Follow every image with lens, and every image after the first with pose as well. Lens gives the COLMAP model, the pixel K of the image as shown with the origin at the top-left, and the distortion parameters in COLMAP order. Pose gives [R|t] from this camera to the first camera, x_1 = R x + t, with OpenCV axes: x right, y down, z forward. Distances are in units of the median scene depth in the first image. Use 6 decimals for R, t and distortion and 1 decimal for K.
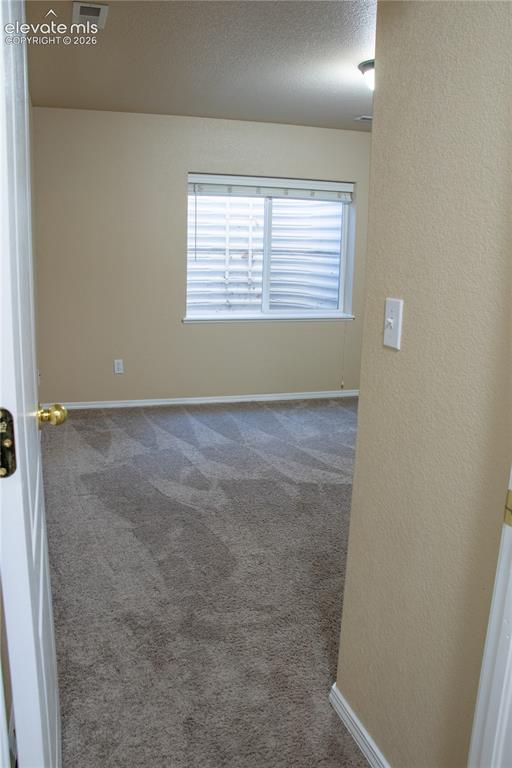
lens RADIAL K [[623.2, 0, 257.0], [0, 623.2, 386.3], [0, 0, 1]] dist [-0.188039, 0.143766]
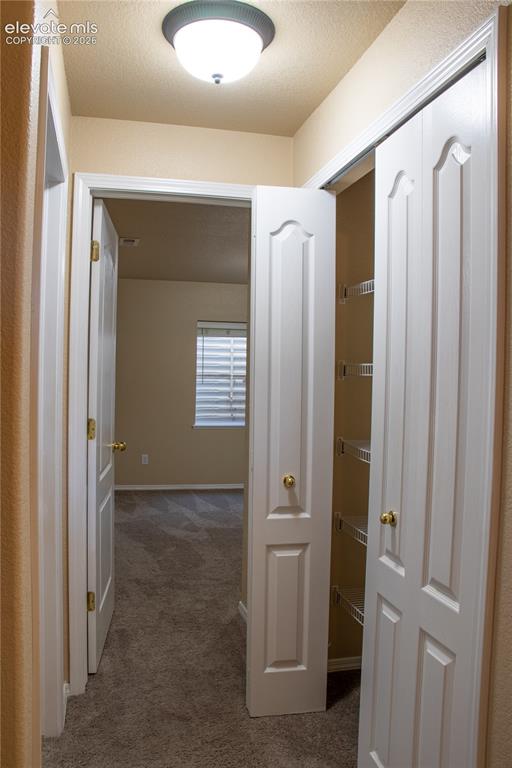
lens RADIAL K [[623.2, 0, 257.0], [0, 623.2, 386.3], [0, 0, 1]] dist [-0.188039, 0.143766]
pose [[0.998147, -0.005488, -0.060594, 0.106386], [-0.006695, 0.979967, -0.199047, 0.078744], [0.060472, 0.199084, 0.978115, -0.351292]]
